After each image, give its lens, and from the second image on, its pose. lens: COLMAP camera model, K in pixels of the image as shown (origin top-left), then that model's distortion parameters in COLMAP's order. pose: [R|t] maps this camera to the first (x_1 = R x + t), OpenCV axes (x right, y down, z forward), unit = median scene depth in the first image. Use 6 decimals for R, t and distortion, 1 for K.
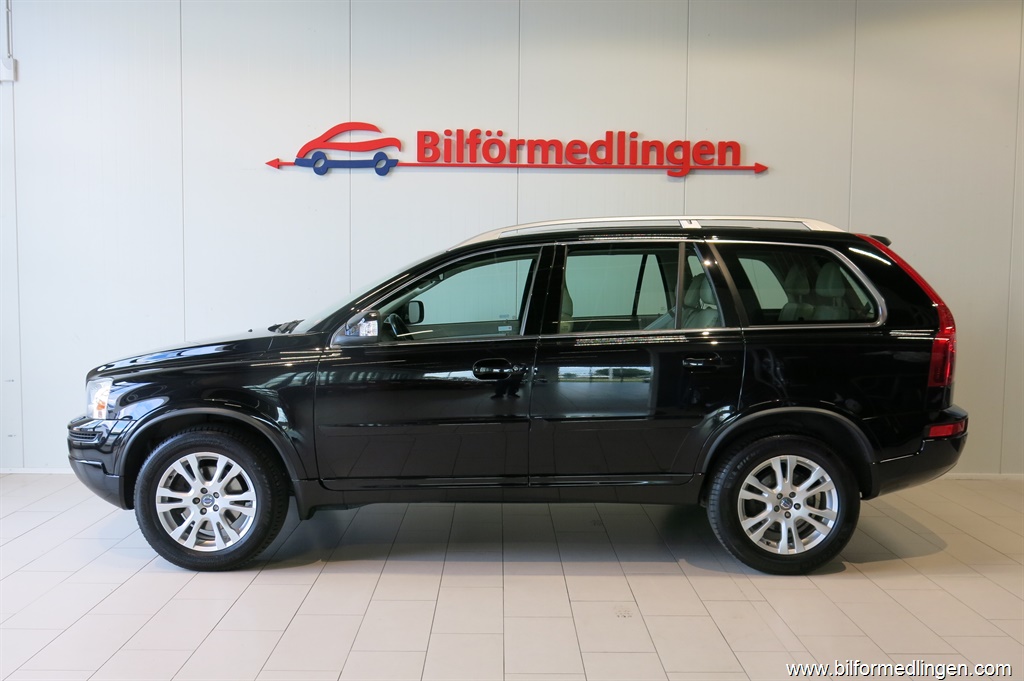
lens RADIAL K [[918.4, 0, 445.6], [0, 918.4, 348.2], [0, 0, 1]] dist [-0.011331, -0.000649]
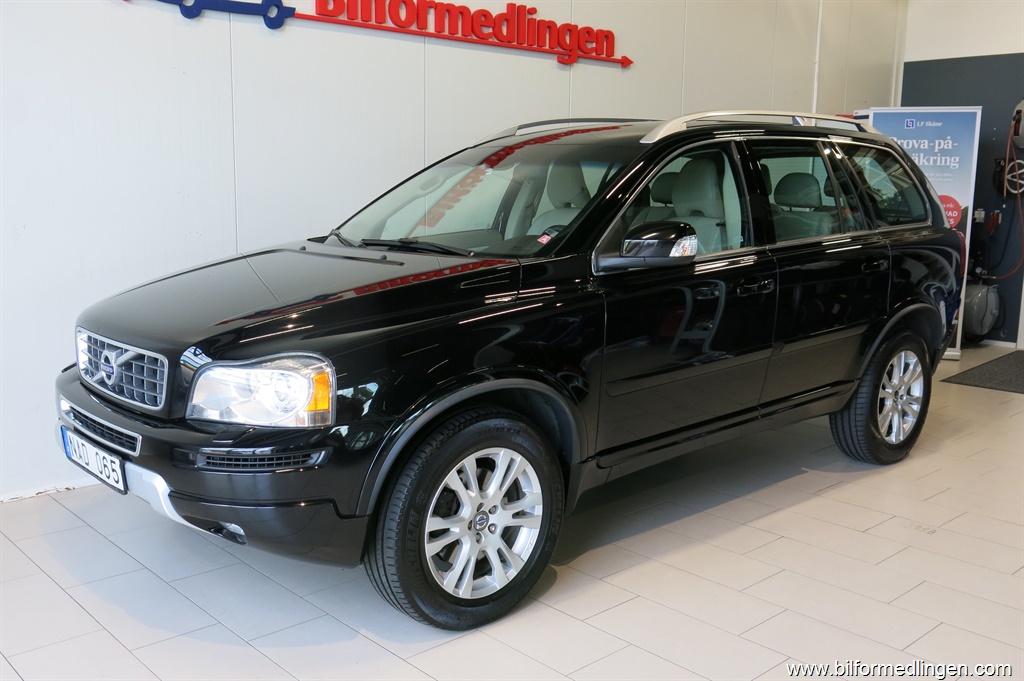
lens RADIAL K [[970.2, 0, 511.2], [0, 970.2, 344.3], [0, 0, 1]] dist [-0.007223, -0.008016]
pose [[0.738258, -0.111031, 0.665318, -0.455616], [0.046825, 0.992416, 0.113660, -0.024143], [-0.672892, -0.052757, 0.737857, 0.317592]]
